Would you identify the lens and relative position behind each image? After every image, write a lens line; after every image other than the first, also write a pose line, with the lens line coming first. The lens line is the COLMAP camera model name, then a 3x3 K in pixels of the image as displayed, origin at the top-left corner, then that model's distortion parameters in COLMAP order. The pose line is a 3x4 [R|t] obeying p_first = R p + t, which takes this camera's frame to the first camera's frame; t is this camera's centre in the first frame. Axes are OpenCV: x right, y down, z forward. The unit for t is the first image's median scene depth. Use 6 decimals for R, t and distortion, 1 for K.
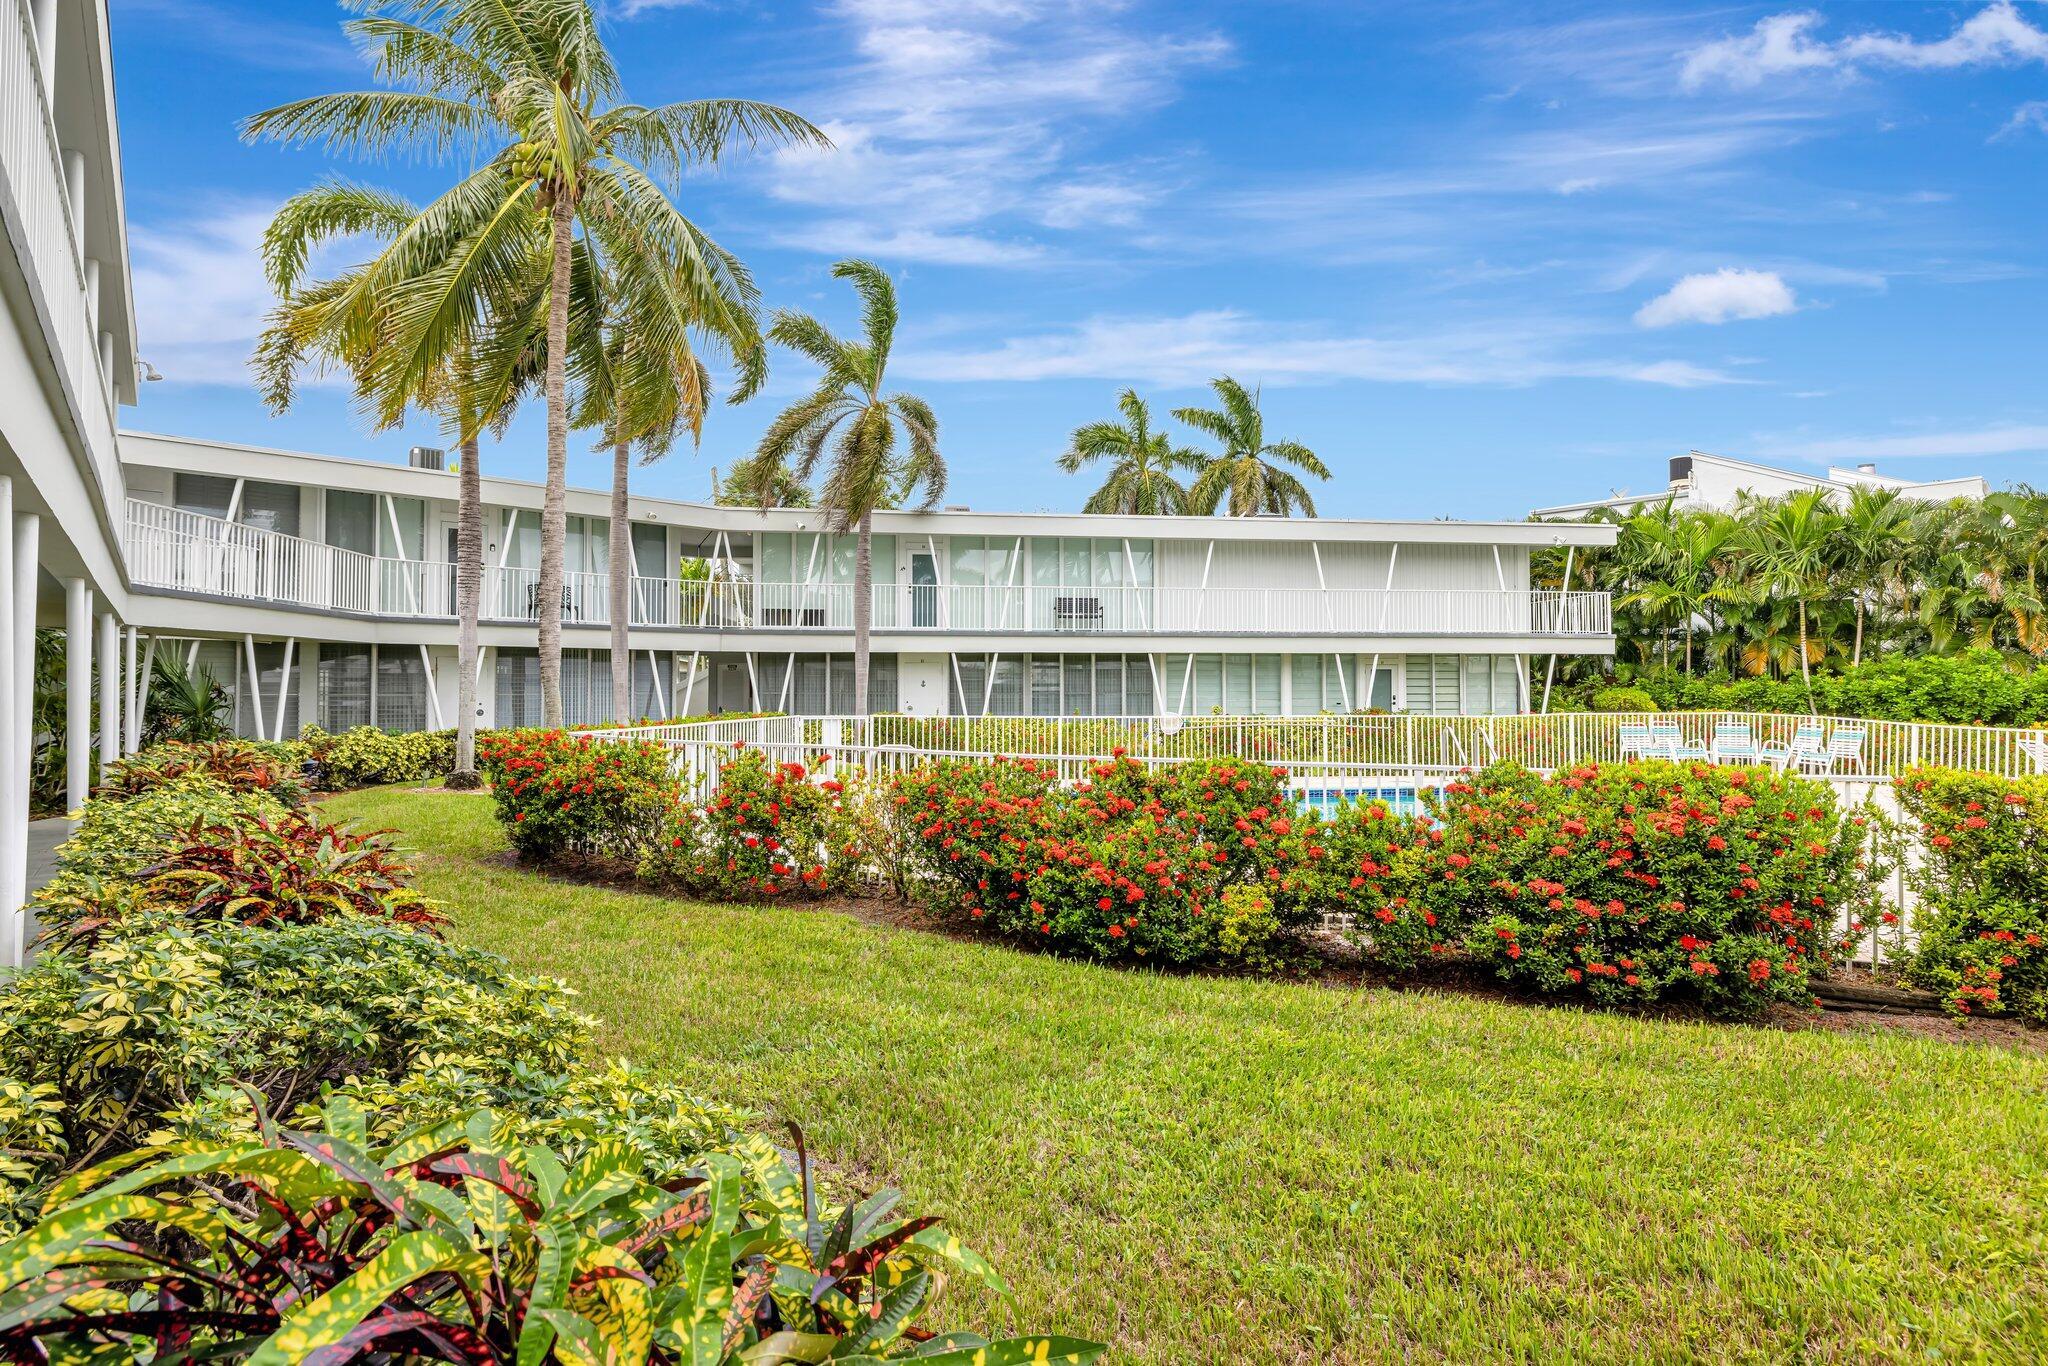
lens RADIAL K [[954.8, 0, 1032.8], [0, 954.8, 677.4], [0, 0, 1]] dist [-0.004195, -0.000127]
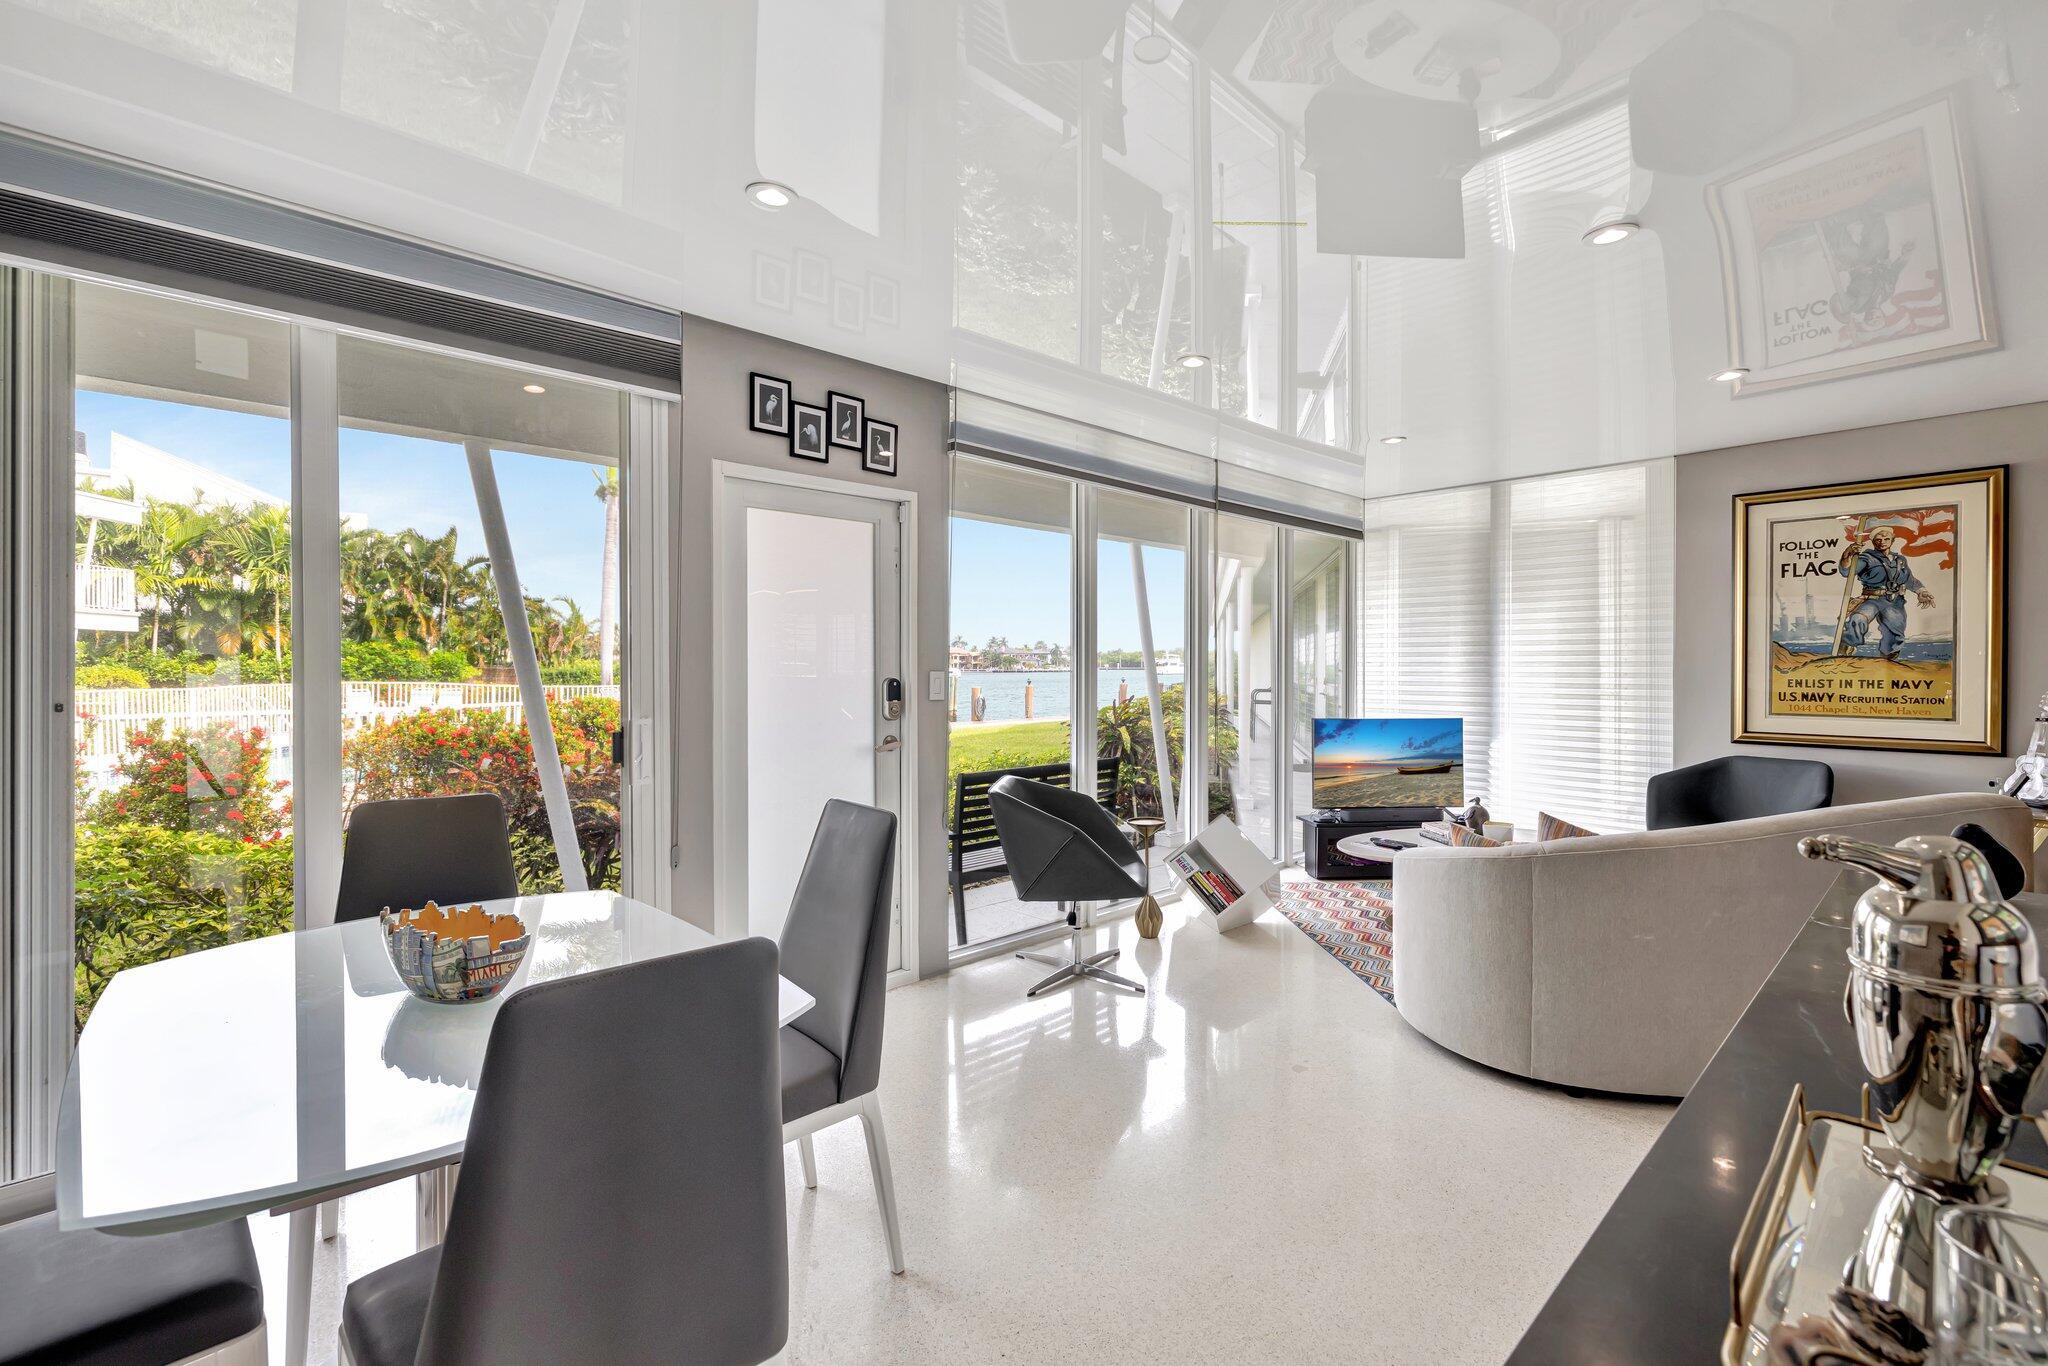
lens RADIAL K [[883.8, 0, 1007.6], [0, 883.8, 669.4], [0, 0, 1]] dist [0.003993, -0.000248]
pose [[-0.007697, -0.001745, 0.999969, -0.353741], [-0.006769, 0.999976, 0.001693, 0.008322], [-0.999947, -0.006755, -0.007708, 0.084394]]
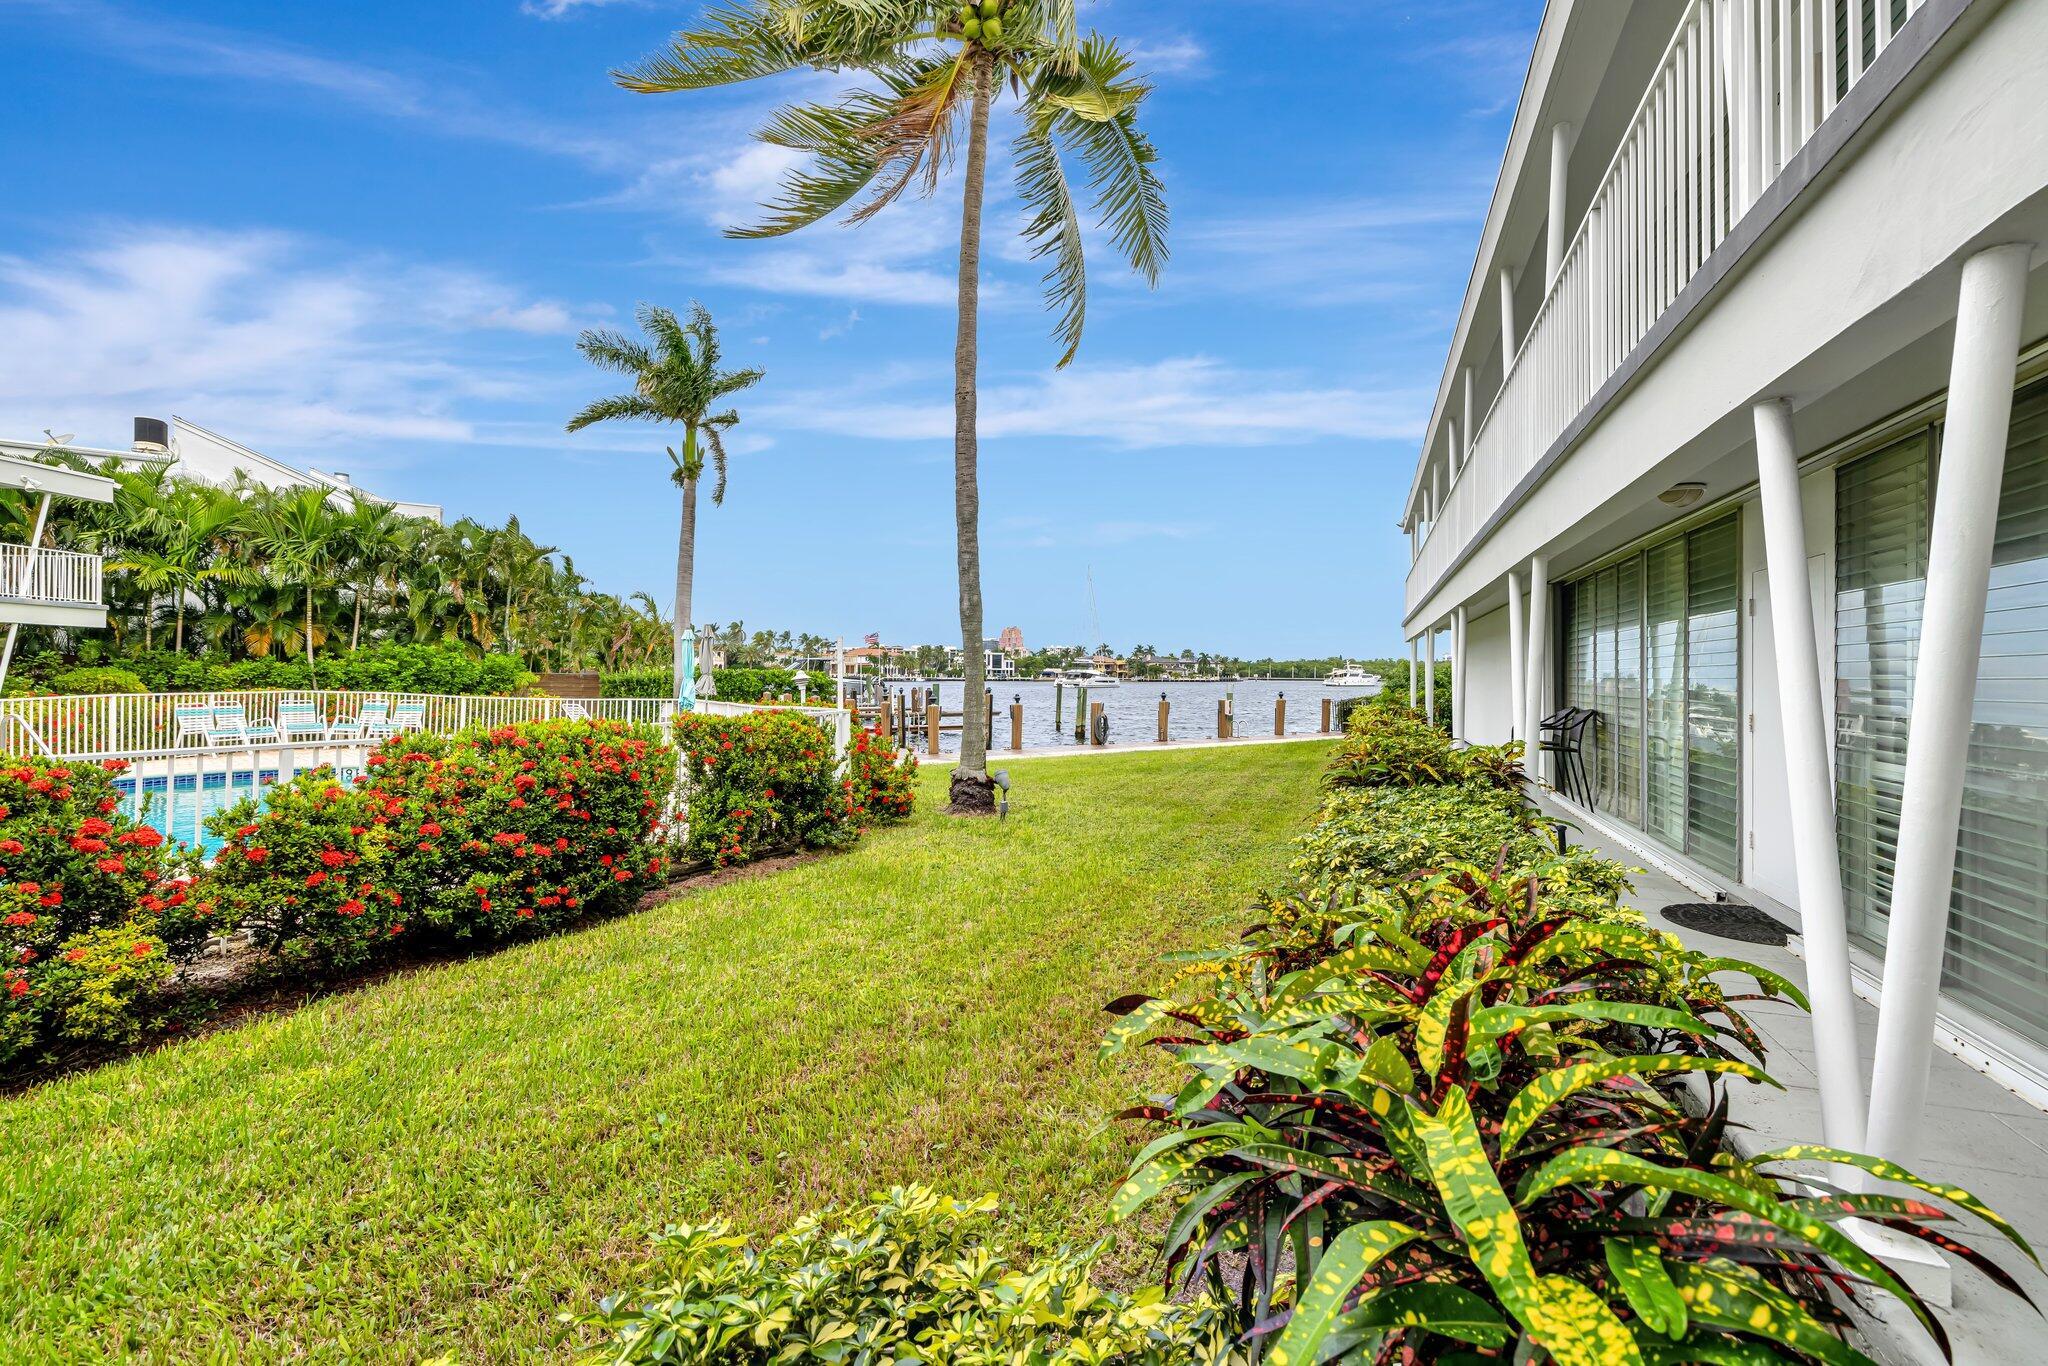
lens RADIAL K [[872.6, 0, 1040.2], [0, 872.6, 667.6], [0, 0, 1]] dist [0.003798, 0.000798]
pose [[0.122629, 0.010360, 0.992399, -0.079765], [-0.015635, 0.999842, -0.008506, 0.005099], [-0.992329, -0.014473, 0.122771, 0.059340]]
